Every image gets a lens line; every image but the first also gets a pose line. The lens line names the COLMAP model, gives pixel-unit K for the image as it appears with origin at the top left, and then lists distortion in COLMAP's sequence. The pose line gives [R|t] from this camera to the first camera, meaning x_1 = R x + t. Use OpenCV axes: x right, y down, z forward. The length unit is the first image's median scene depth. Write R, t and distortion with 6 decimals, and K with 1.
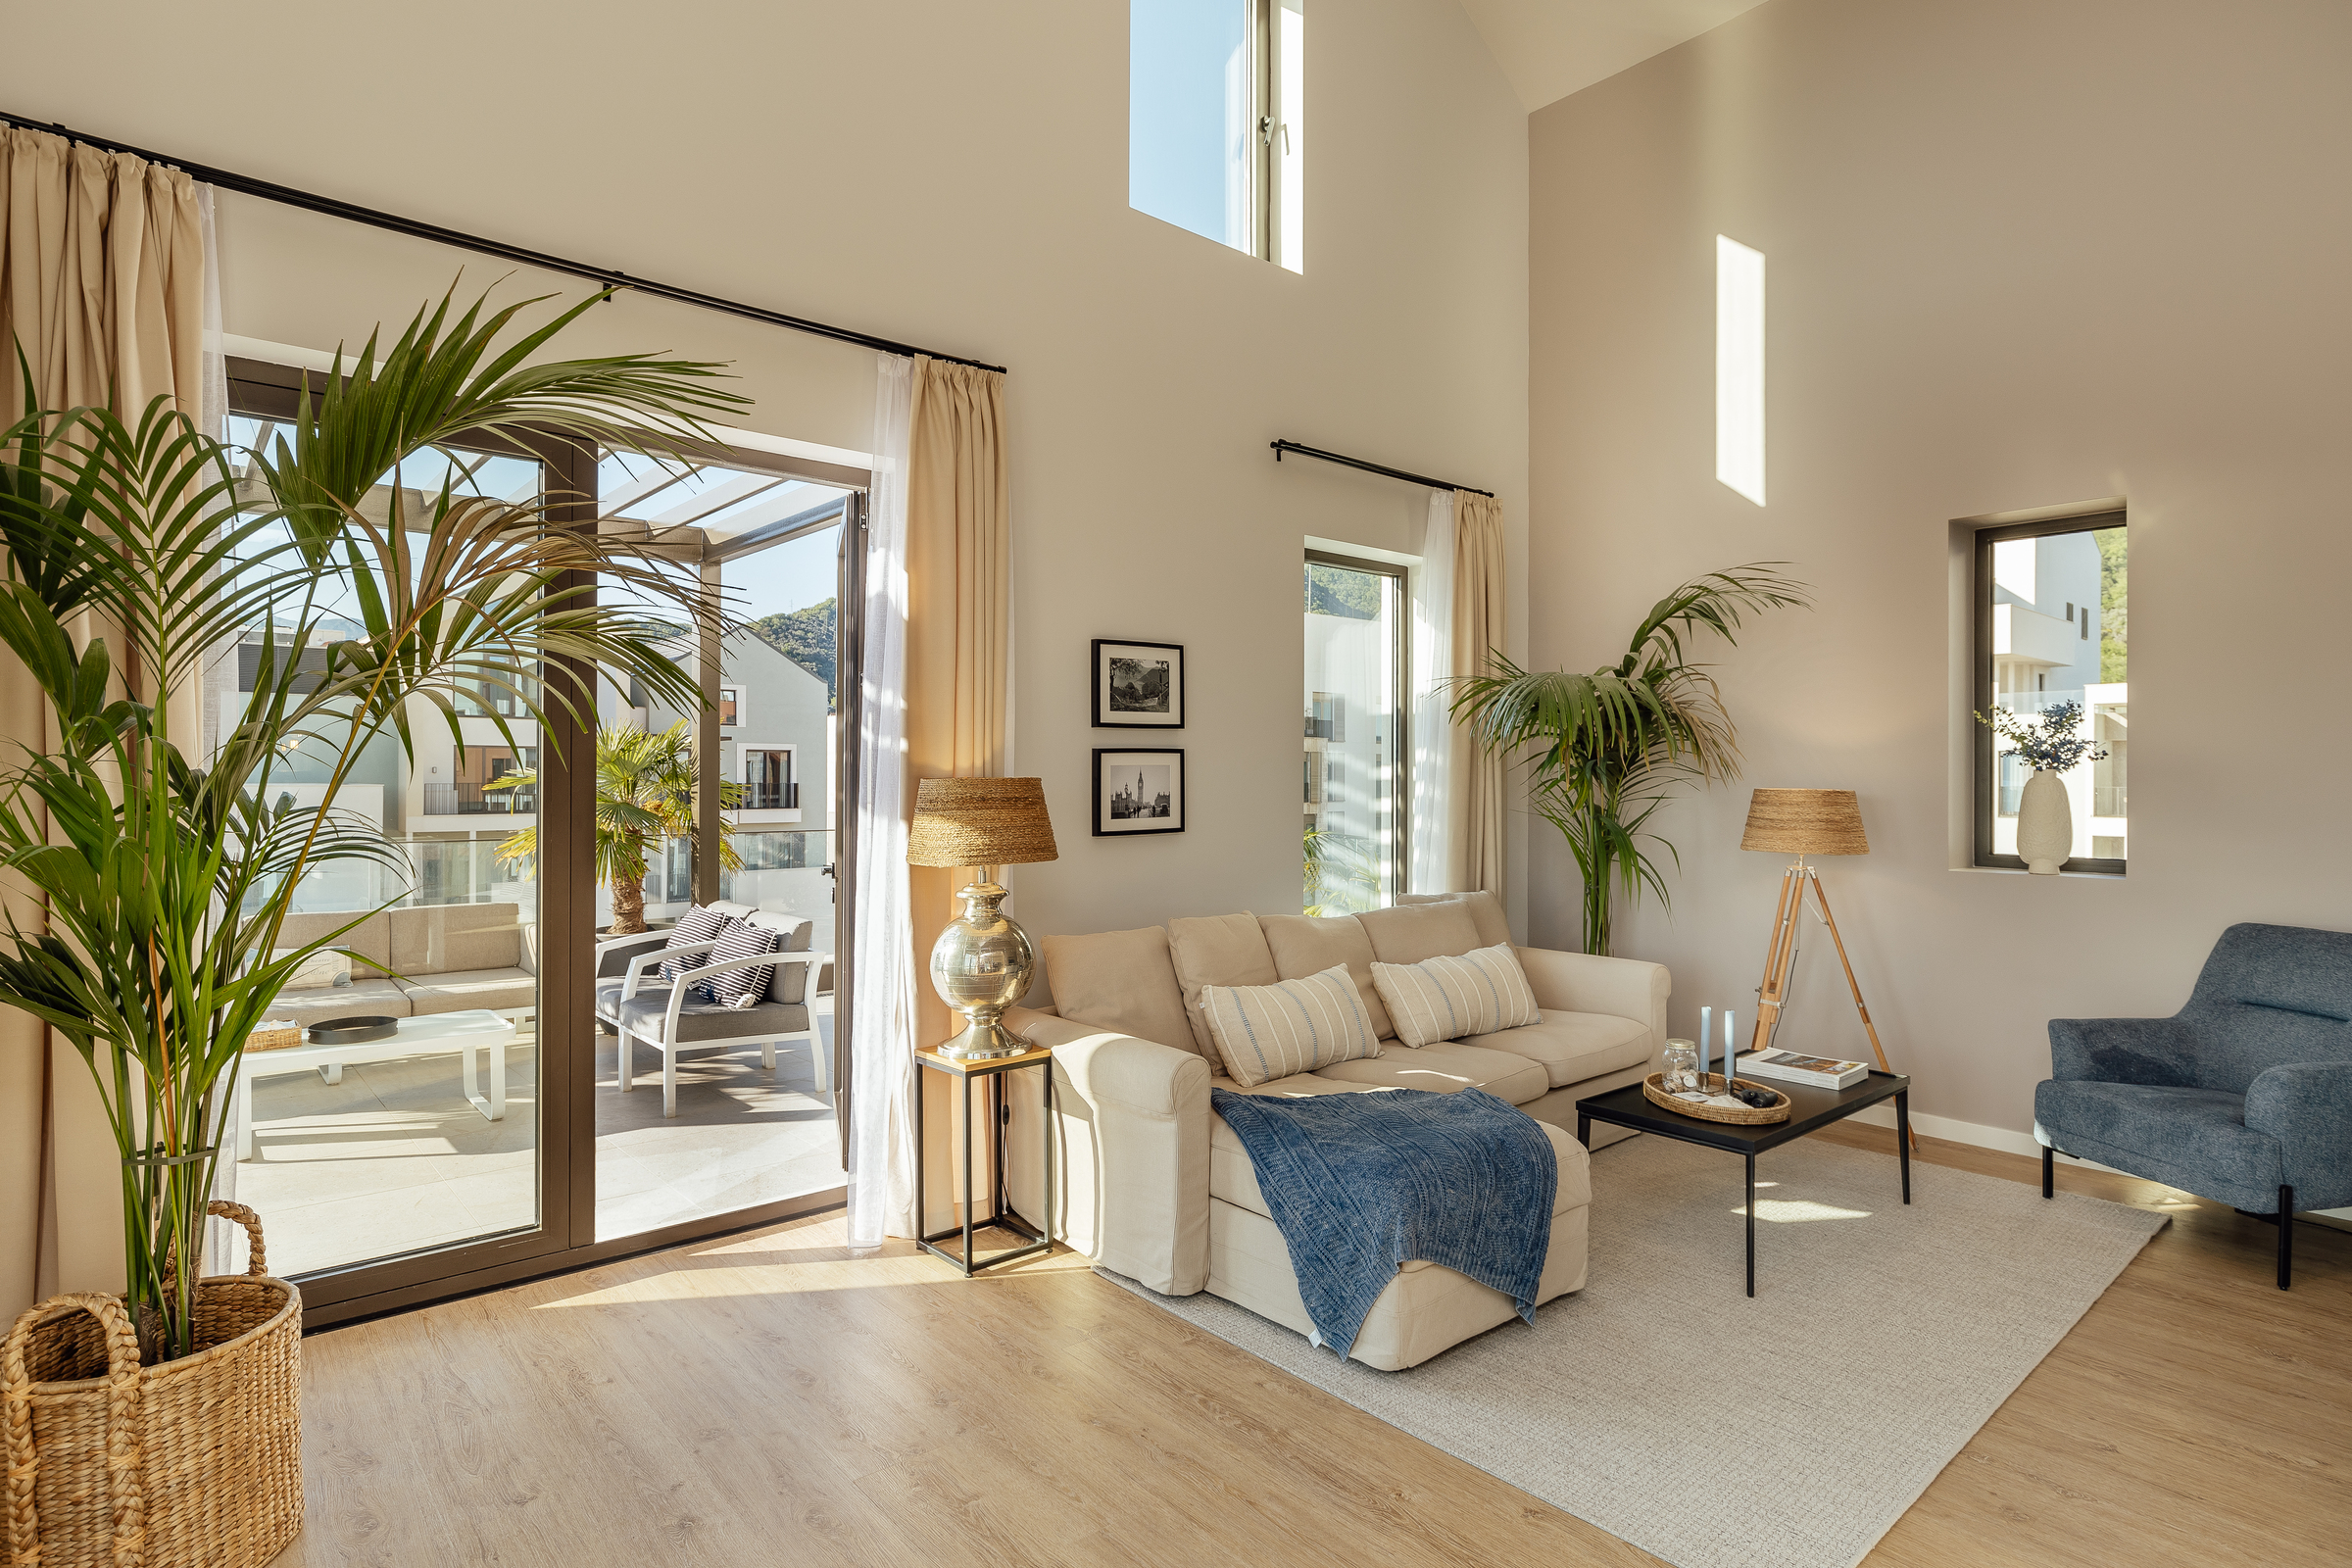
lens RADIAL K [[1210.2, 0, 1164.3], [0, 1210.2, 782.6], [0, 0, 1]] dist [-0.020685, -0.000142]
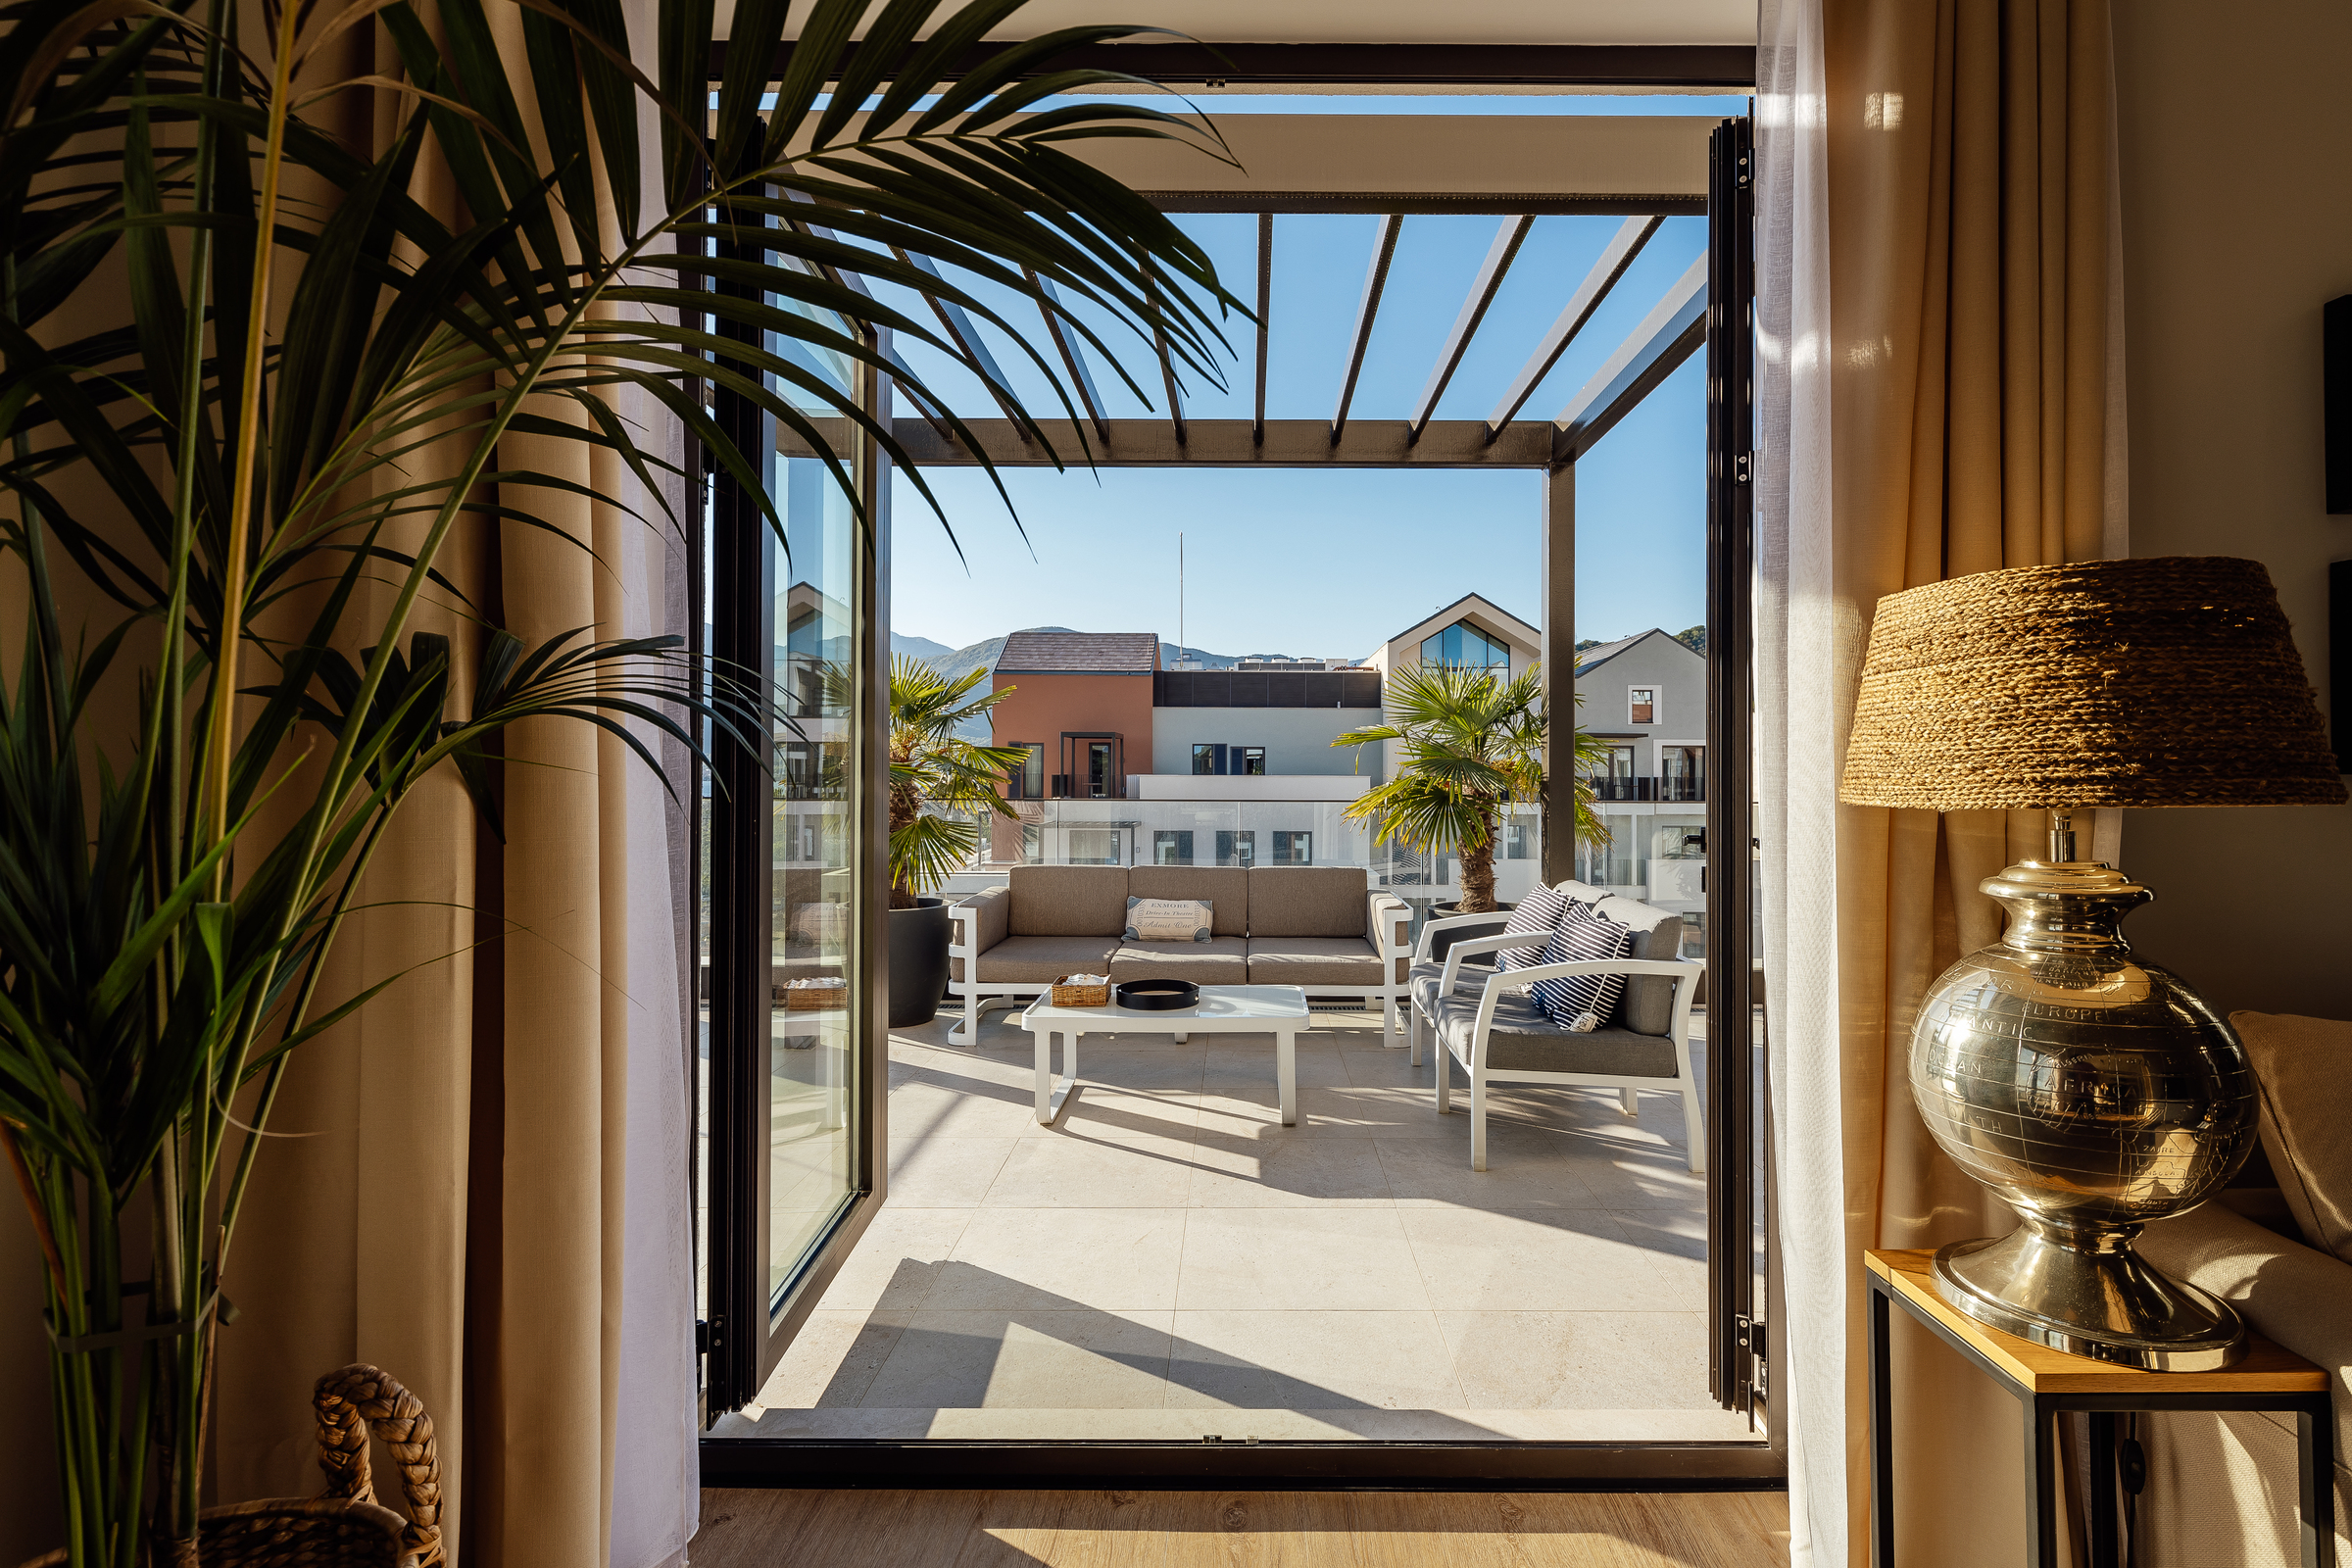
lens RADIAL K [[1093.1, 0, 1223.0], [0, 1093.1, 766.6], [0, 0, 1]] dist [-0.001056, -0.001617]
pose [[0.753210, -0.002617, -0.657775, -0.084580], [-0.004607, 0.999947, -0.009254, 0.038844], [0.657764, 0.010001, 0.753158, 0.386342]]
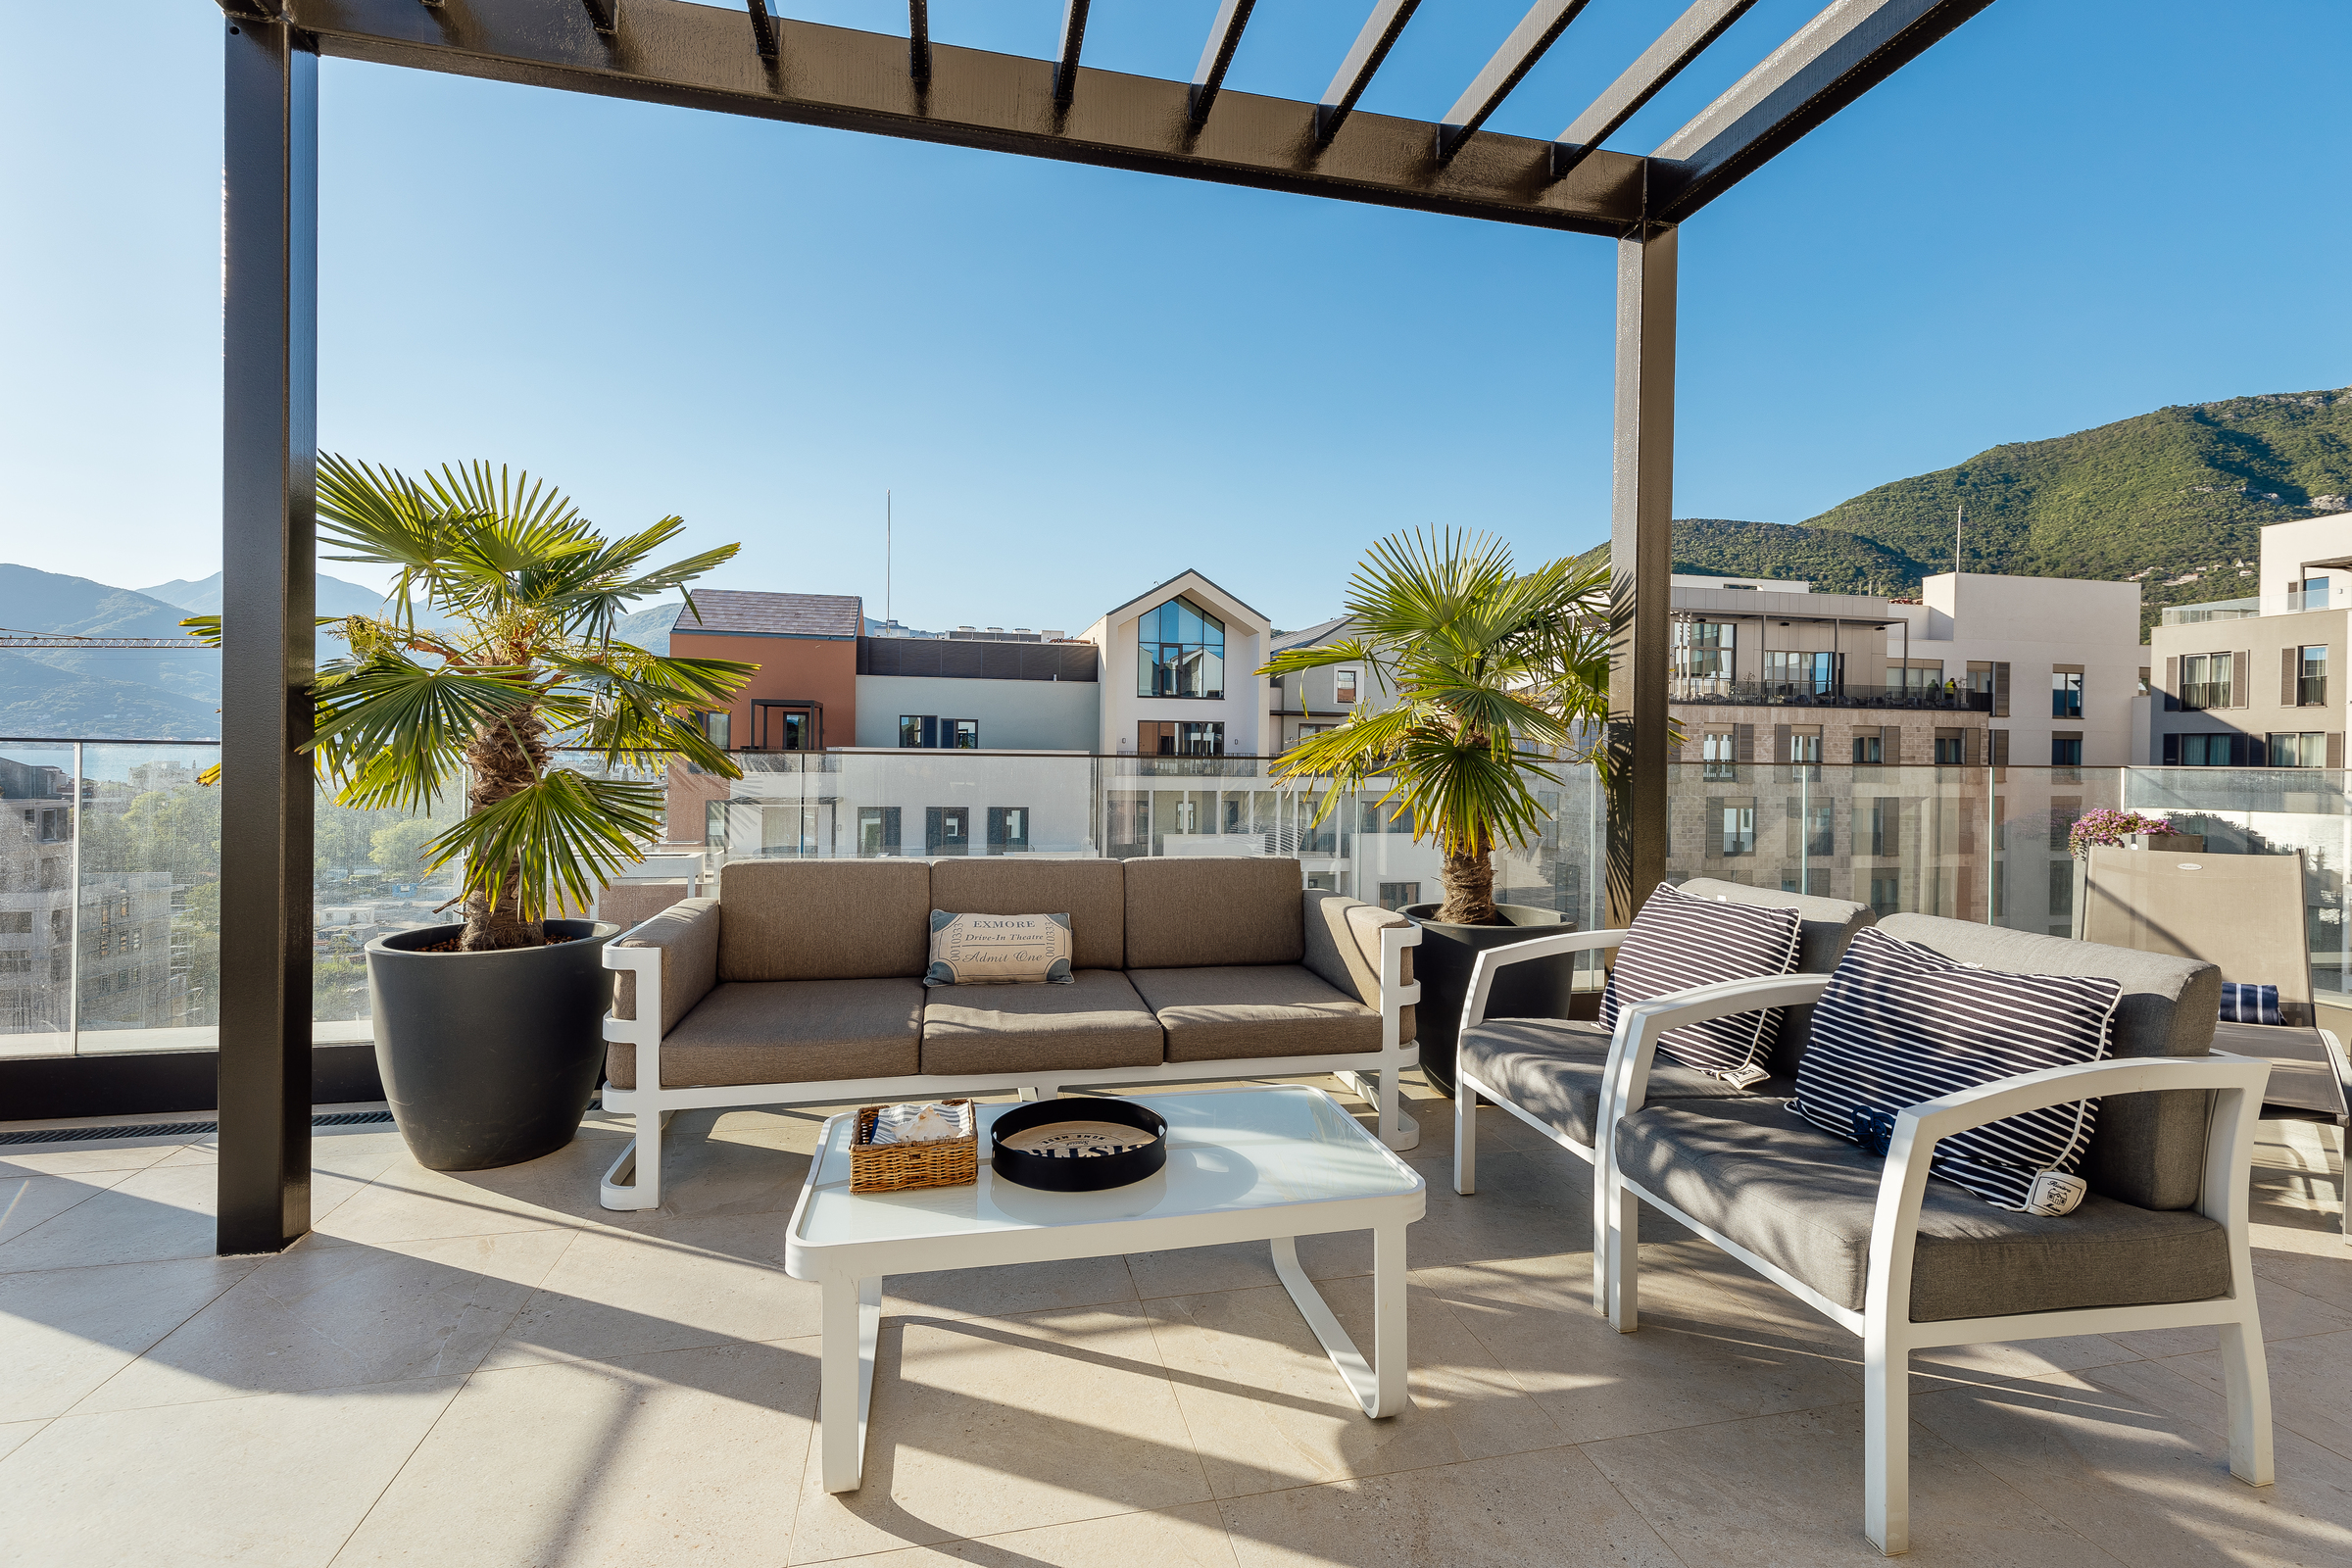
lens RADIAL K [[1093.1, 0, 1197.4], [0, 1093.1, 746.7], [0, 0, 1]] dist [-0.001056, -0.001617]
pose [[0.889407, 0.008621, -0.457035, -0.443300], [-0.013773, 0.999874, -0.007944, 0.063843], [0.456909, 0.013360, 0.889413, 0.640986]]
